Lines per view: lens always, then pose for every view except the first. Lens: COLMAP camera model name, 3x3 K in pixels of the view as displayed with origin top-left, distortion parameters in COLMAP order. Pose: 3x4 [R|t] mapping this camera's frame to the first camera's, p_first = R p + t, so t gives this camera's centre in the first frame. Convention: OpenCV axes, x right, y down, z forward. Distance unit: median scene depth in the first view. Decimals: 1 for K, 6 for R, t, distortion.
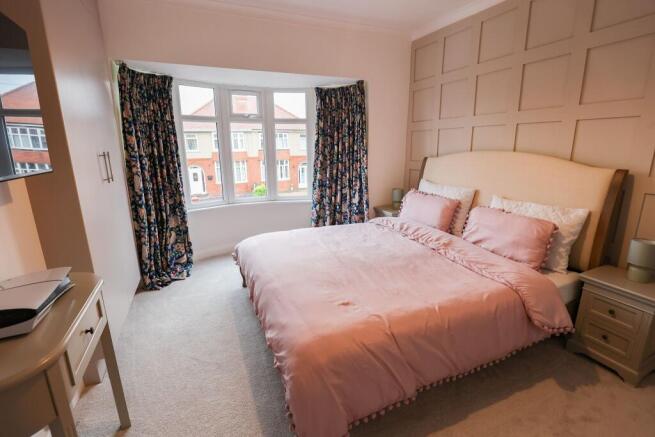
lens RADIAL K [[299.5, 0, 328.8], [0, 299.5, 219.0], [0, 0, 1]] dist [-0.033040, -0.000094]
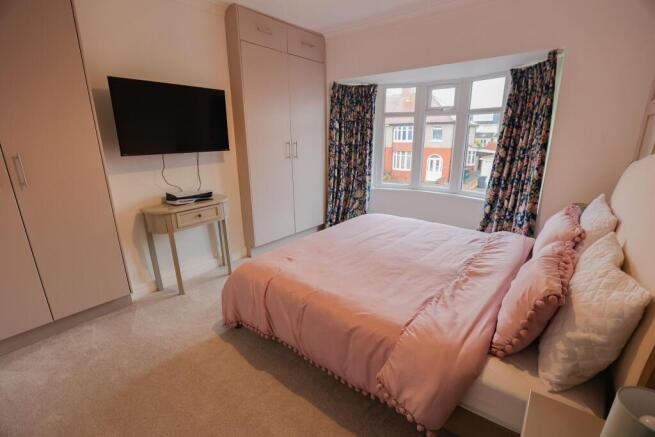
lens RADIAL K [[299.5, 0, 345.8], [0, 299.5, 219.9], [0, 0, 1]] dist [-0.033040, -0.000094]
pose [[0.484039, 0.234660, -0.842995, 0.649549], [-0.204266, 0.967057, 0.151907, -0.071372], [0.850871, 0.098666, 0.516027, 0.258271]]
